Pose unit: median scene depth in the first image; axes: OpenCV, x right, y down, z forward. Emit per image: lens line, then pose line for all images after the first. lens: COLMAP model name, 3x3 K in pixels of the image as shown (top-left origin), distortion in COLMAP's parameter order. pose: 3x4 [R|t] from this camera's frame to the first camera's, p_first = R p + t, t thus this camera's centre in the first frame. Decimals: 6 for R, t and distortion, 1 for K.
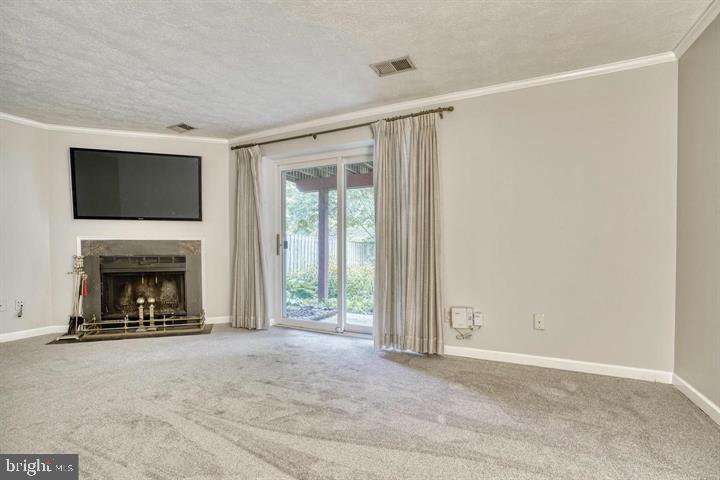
lens RADIAL K [[343.8, 0, 357.6], [0, 343.8, 253.4], [0, 0, 1]] dist [-0.069538, 0.027052]
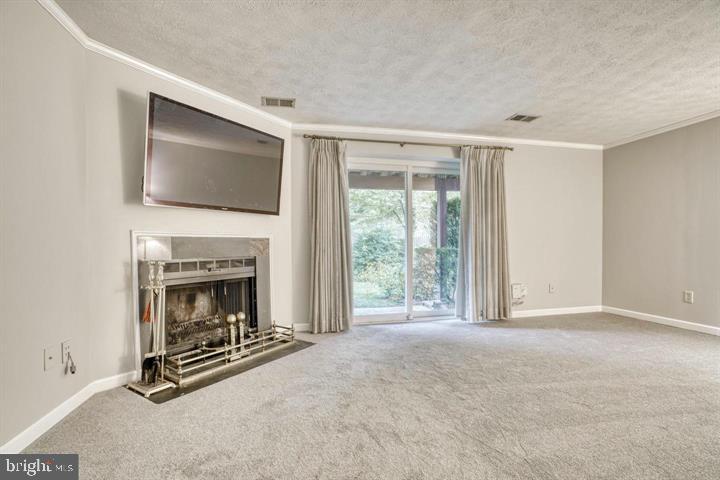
lens RADIAL K [[343.8, 0, 357.6], [0, 343.8, 253.4], [0, 0, 1]] dist [-0.069538, 0.027052]
pose [[0.769946, -0.025387, 0.637604, -0.886379], [0.020468, 0.999677, 0.015086, -0.010202], [-0.637781, 0.001435, 0.770217, 0.228586]]
